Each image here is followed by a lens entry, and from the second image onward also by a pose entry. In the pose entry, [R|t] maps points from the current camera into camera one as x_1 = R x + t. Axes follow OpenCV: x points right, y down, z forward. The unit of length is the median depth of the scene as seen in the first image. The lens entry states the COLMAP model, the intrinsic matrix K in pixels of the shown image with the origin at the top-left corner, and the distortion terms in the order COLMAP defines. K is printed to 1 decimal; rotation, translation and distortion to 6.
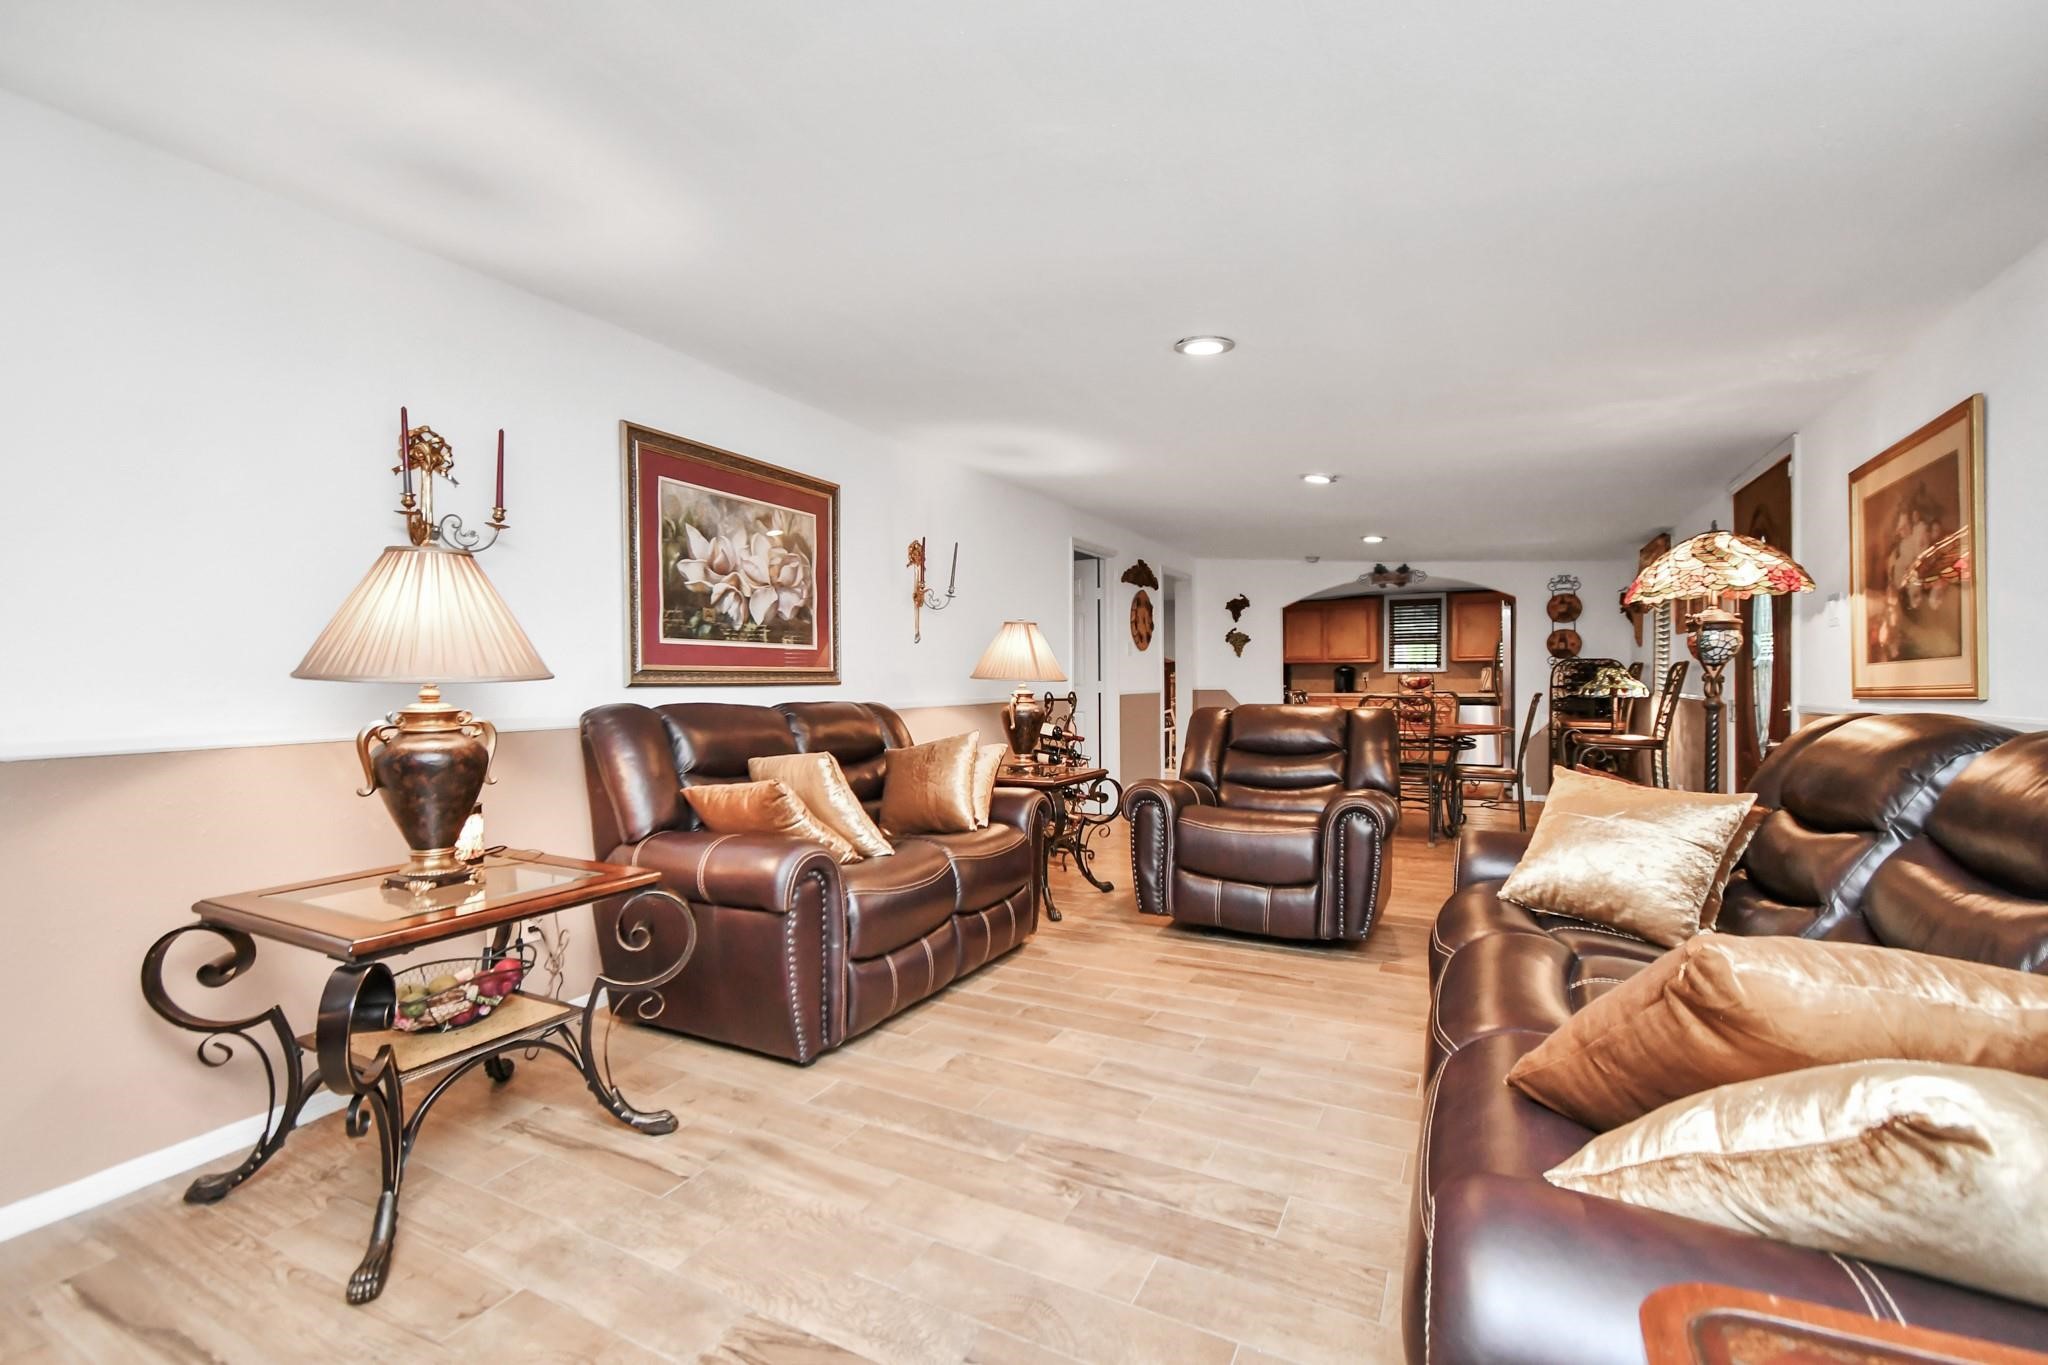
lens RADIAL K [[894.8, 0, 1016.0], [0, 894.8, 681.1], [0, 0, 1]] dist [-0.000358, -0.000423]
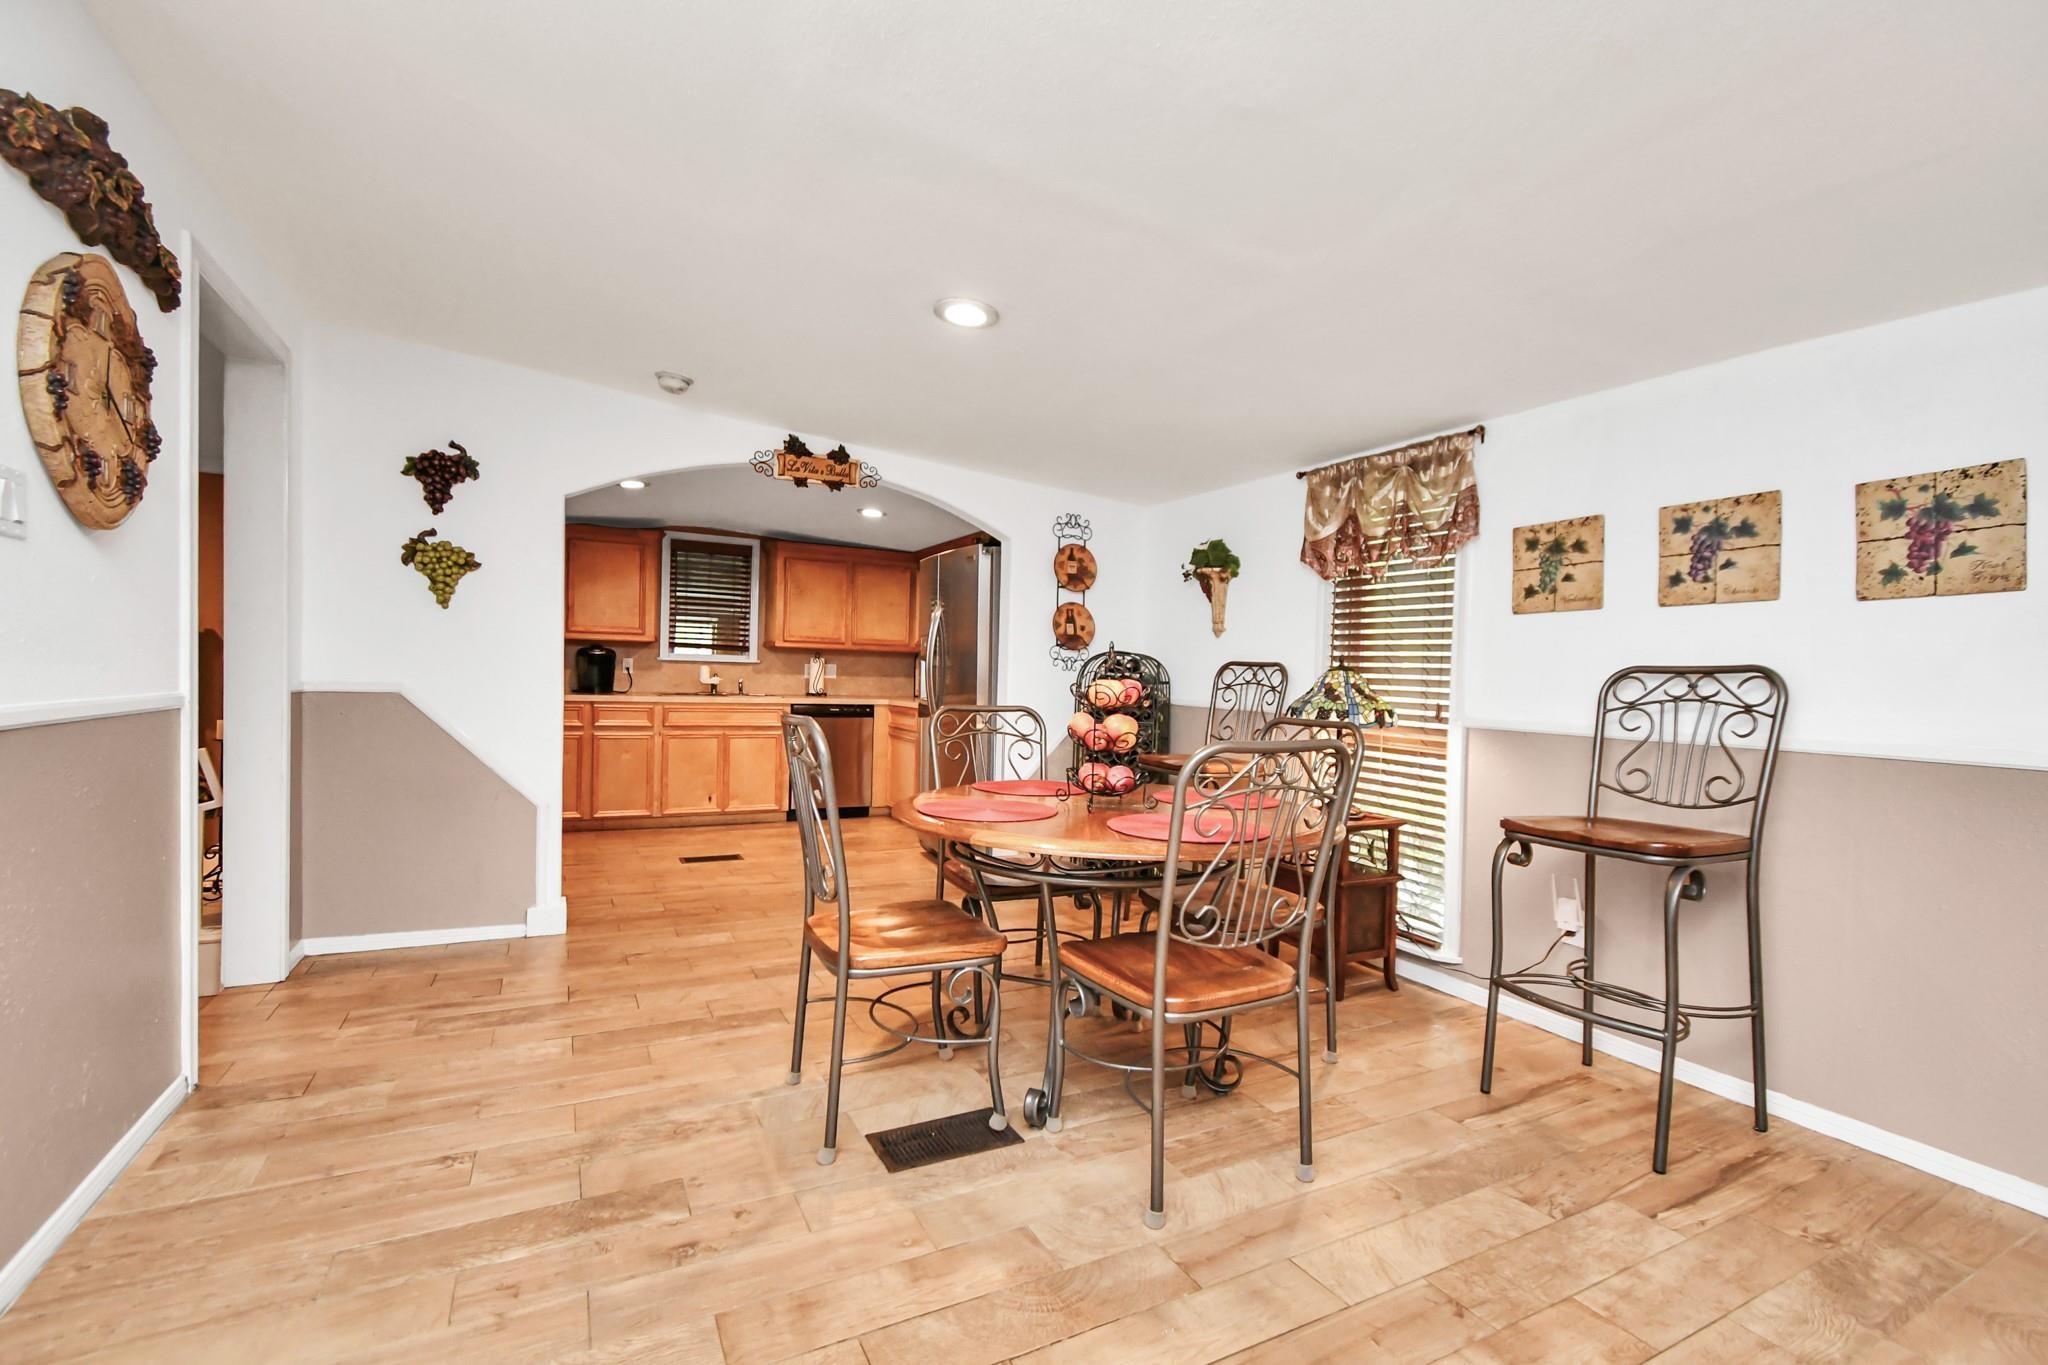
lens RADIAL K [[894.8, 0, 1025.7], [0, 894.8, 695.5], [0, 0, 1]] dist [-0.000358, -0.000423]
pose [[0.565317, 0.004893, 0.824859, 0.194097], [-0.027967, 0.999521, 0.013239, -0.002486], [-0.824400, -0.030553, 0.565183, 1.497556]]
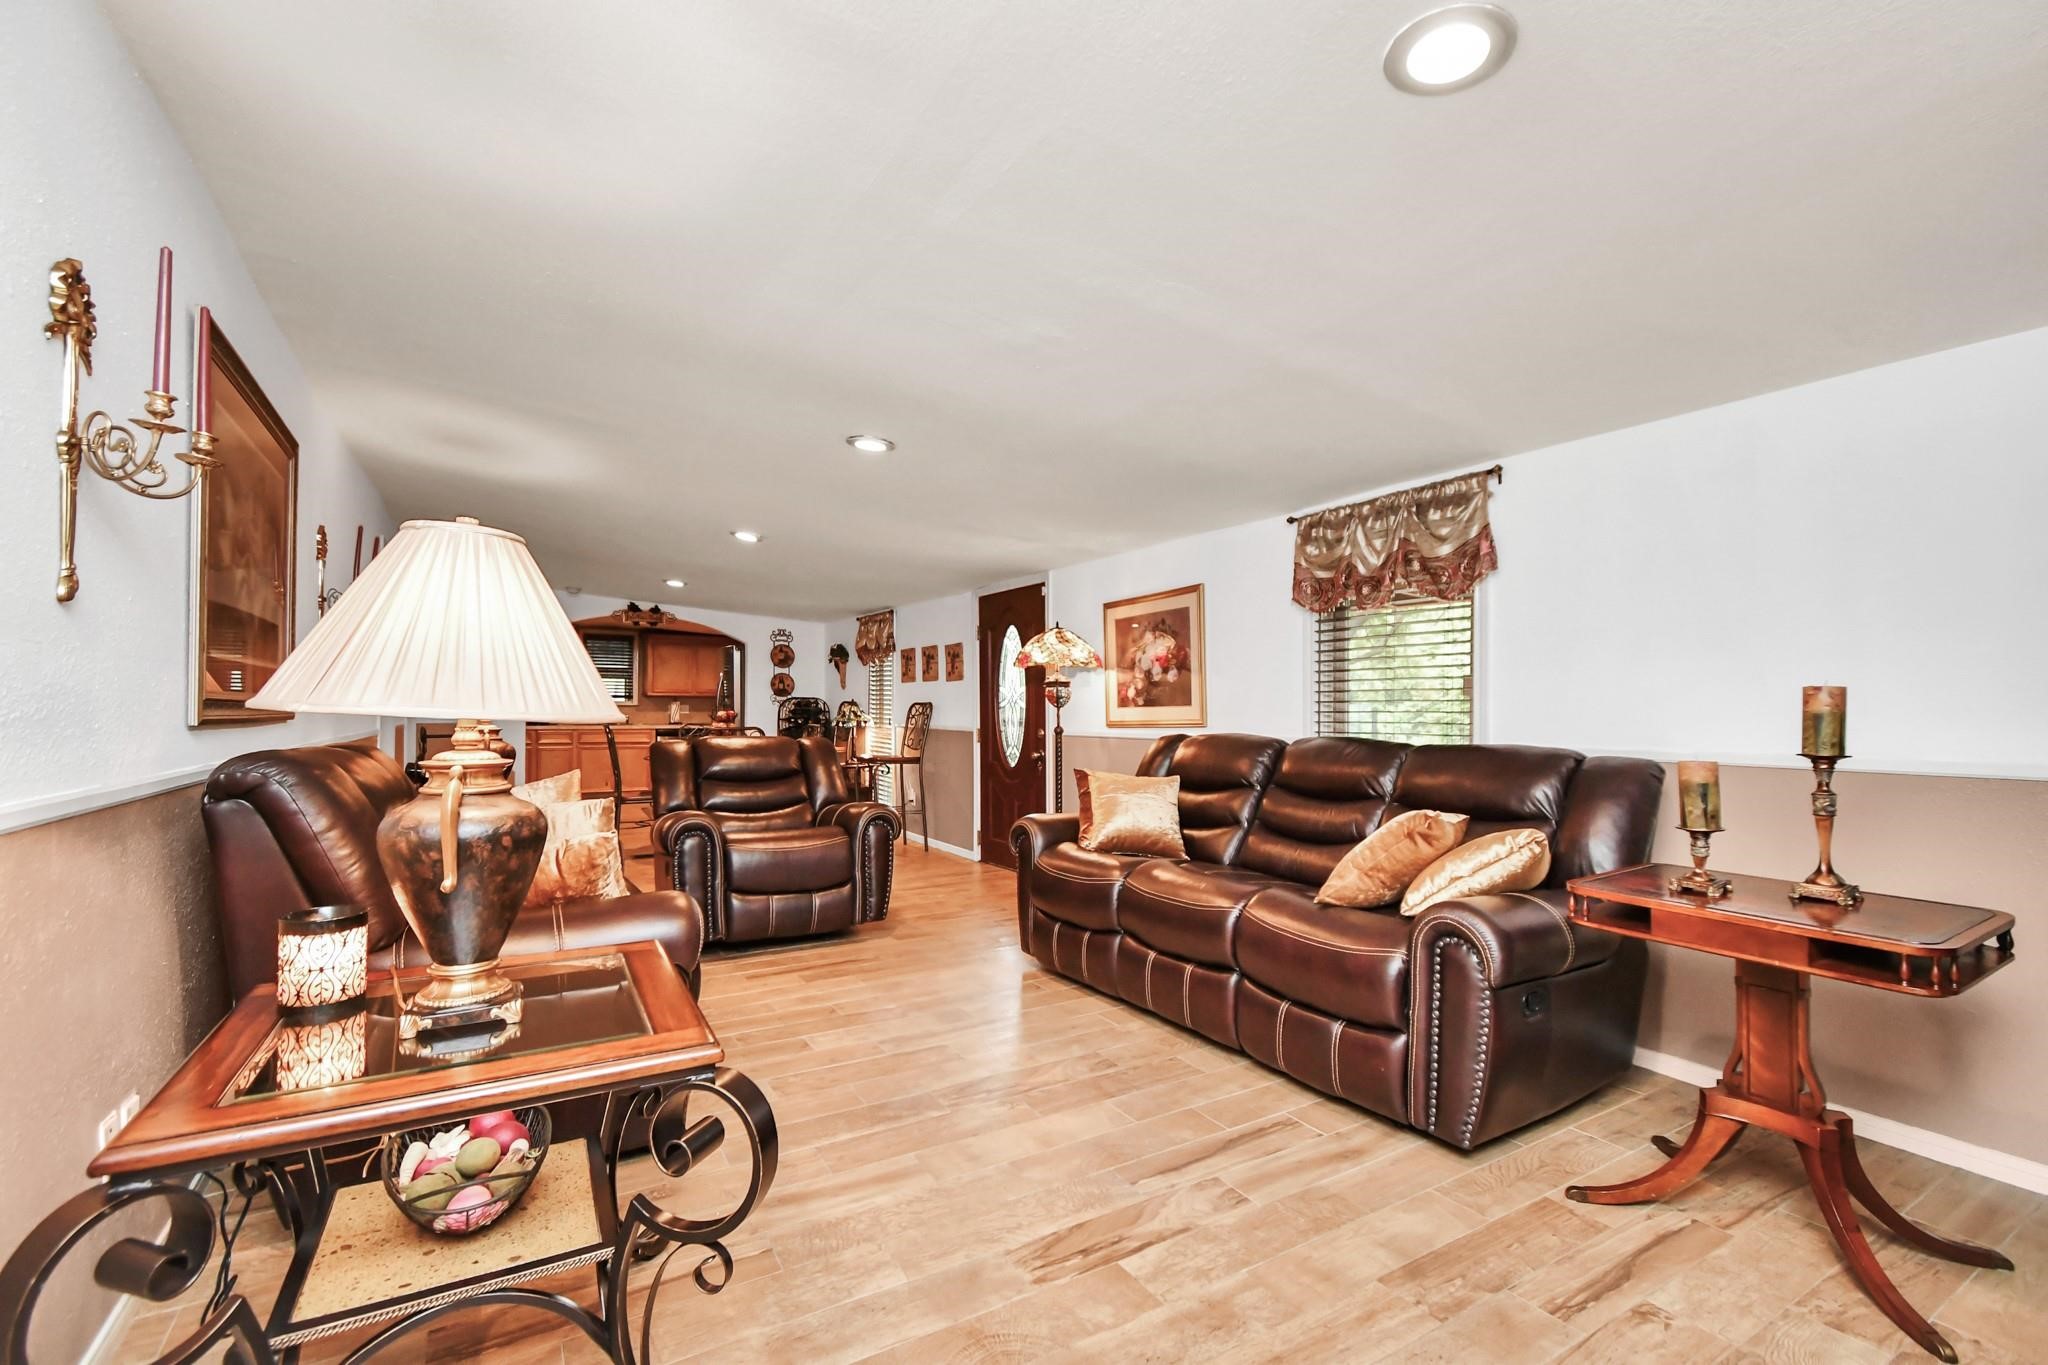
lens RADIAL K [[894.8, 0, 1020.8], [0, 894.8, 692.3], [0, 0, 1]] dist [-0.000358, -0.000423]
pose [[0.524389, 0.022457, 0.851183, -0.589629], [-0.003347, 0.999699, -0.024313, -0.004559], [-0.851472, 0.009900, 0.524306, 0.156968]]
